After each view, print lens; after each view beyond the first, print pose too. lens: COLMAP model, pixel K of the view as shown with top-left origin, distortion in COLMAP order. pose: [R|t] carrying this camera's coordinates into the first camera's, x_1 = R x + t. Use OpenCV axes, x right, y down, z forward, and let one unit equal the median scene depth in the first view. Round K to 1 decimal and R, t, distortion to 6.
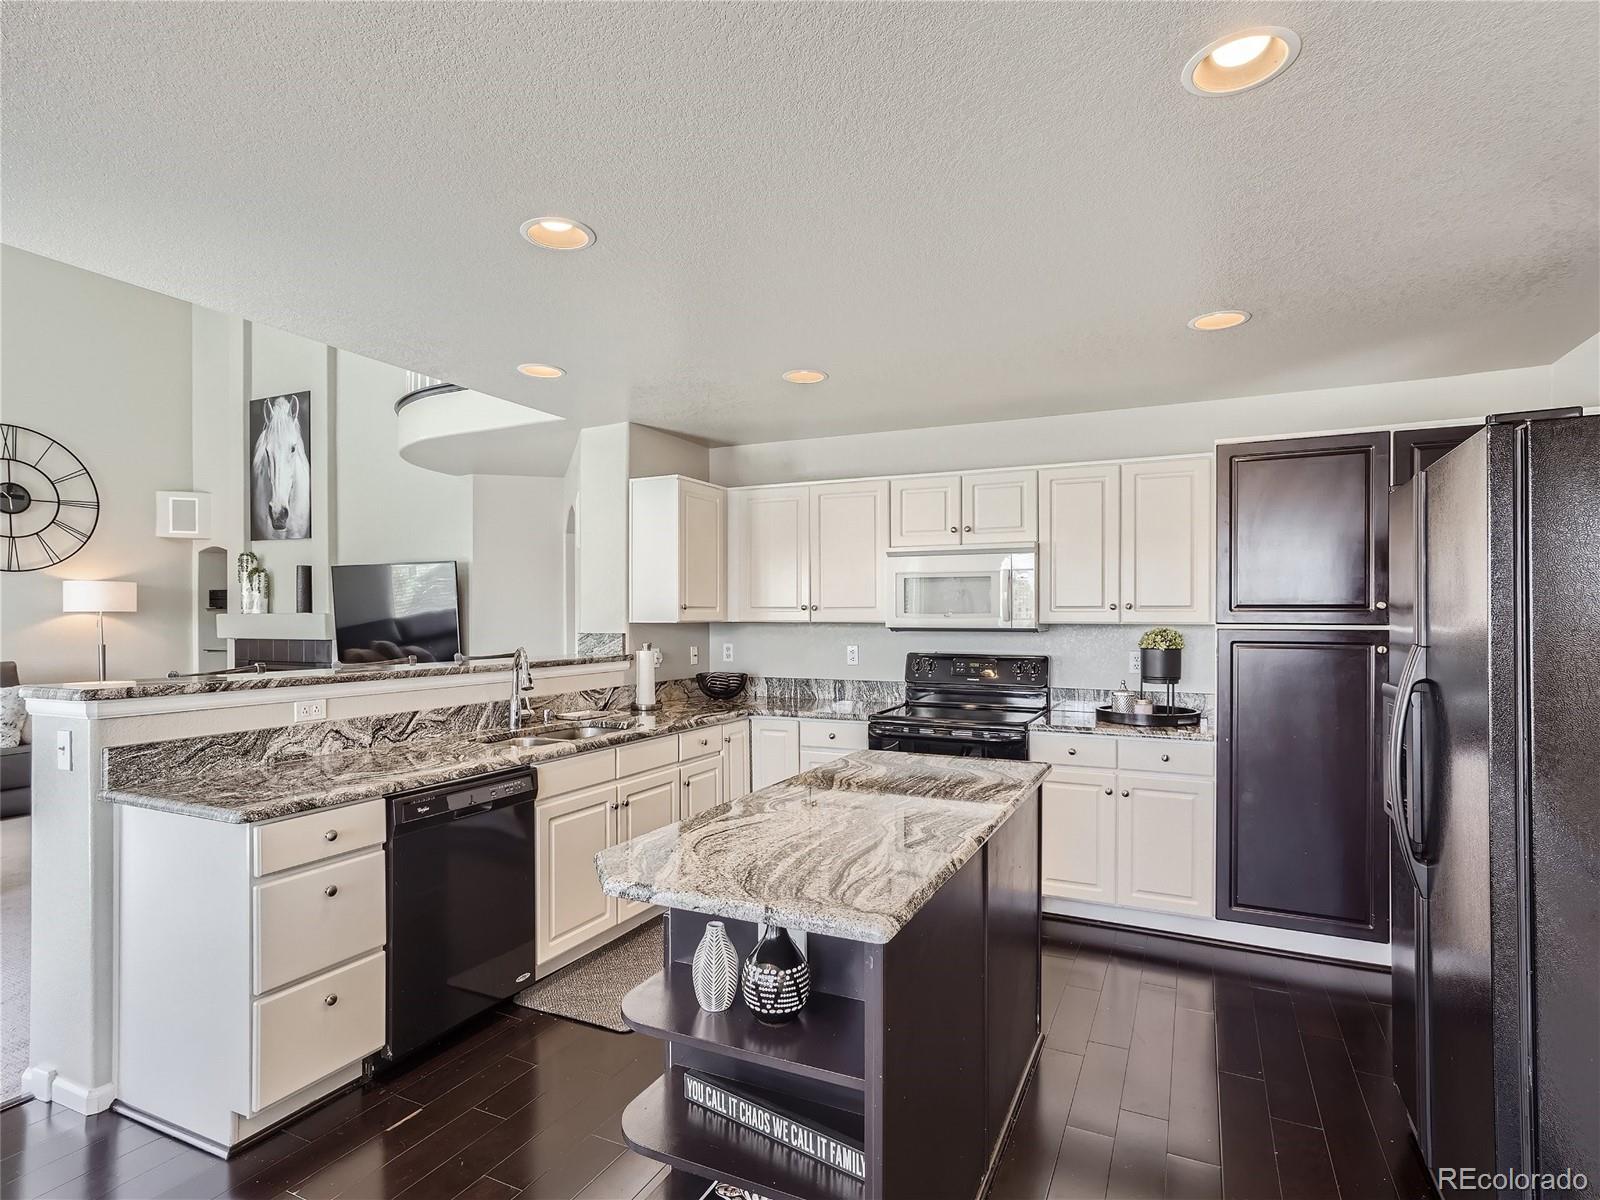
lens RADIAL K [[822.5, 0, 802.3], [0, 822.5, 611.7], [0, 0, 1]] dist [-0.010463, 0.001974]
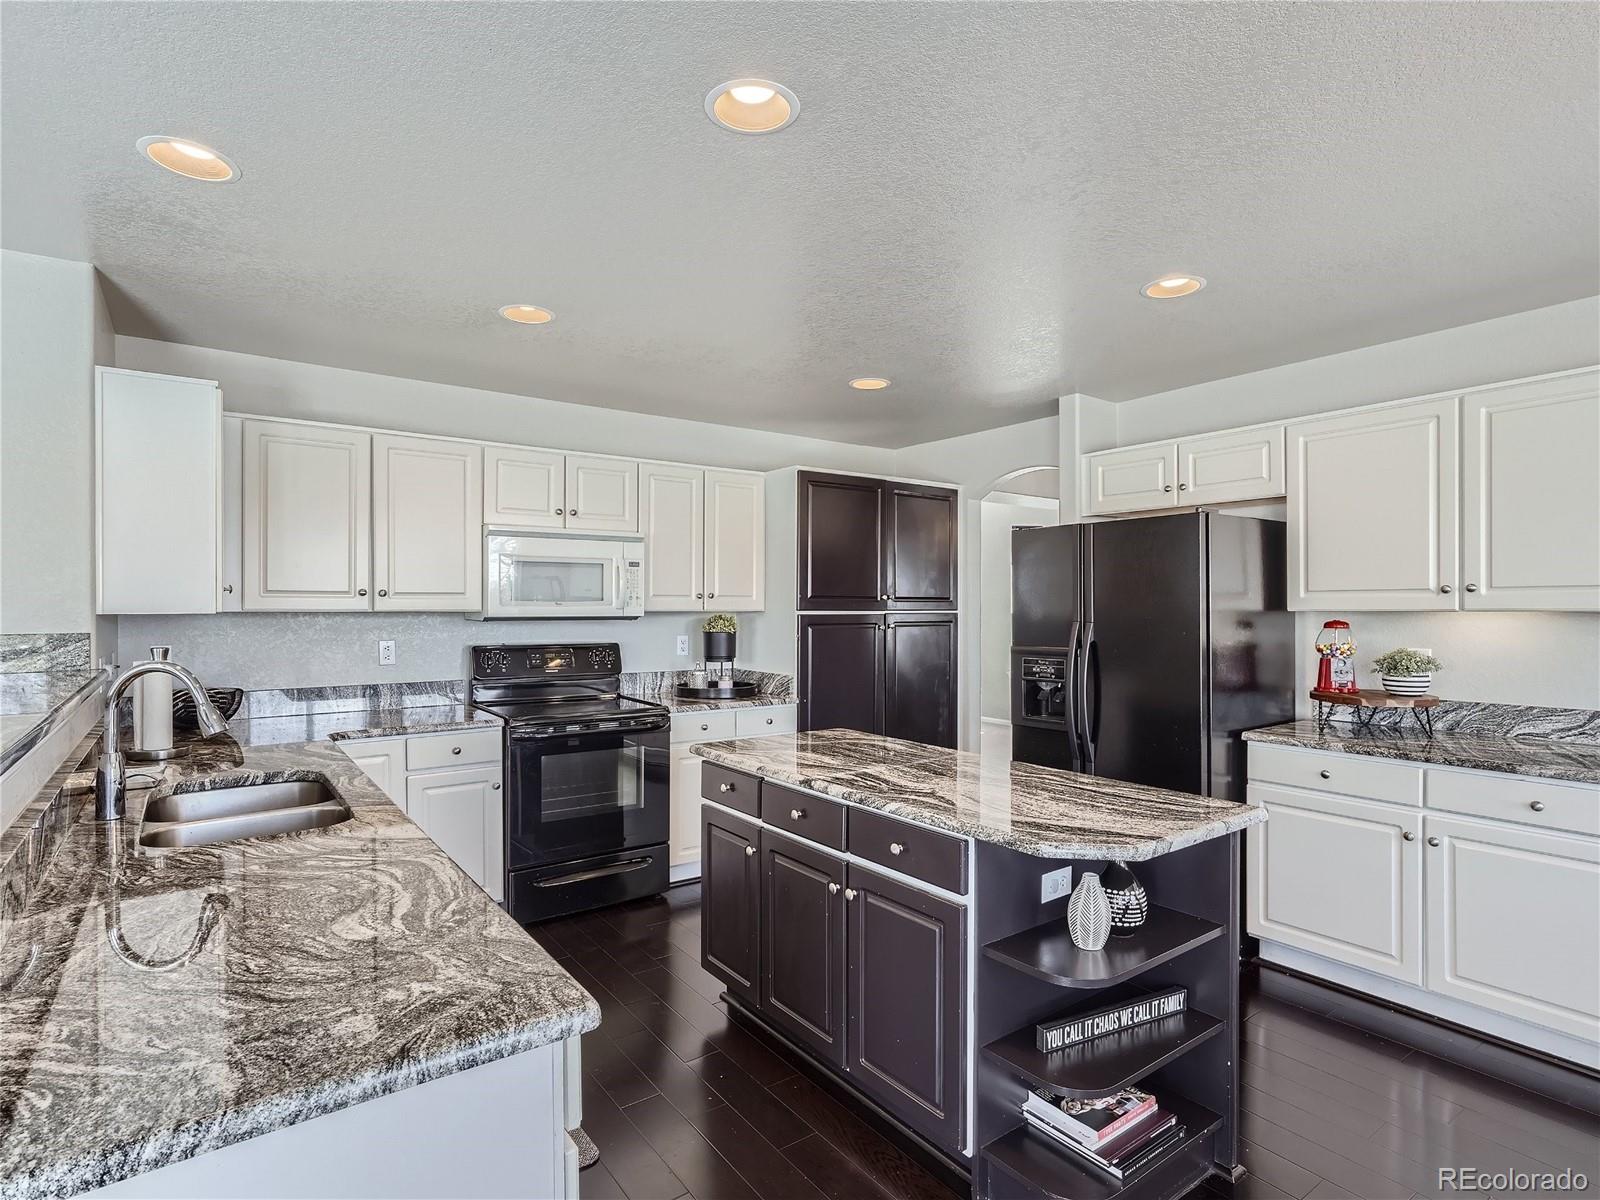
lens RADIAL K [[822.5, 0, 795.5], [0, 822.5, 601.2], [0, 0, 1]] dist [-0.010463, 0.001974]
pose [[0.489406, 0.005489, 0.872039, -0.499762], [-0.007171, 0.999972, -0.002270, 0.002429], [-0.872027, -0.005142, 0.489431, 0.306080]]
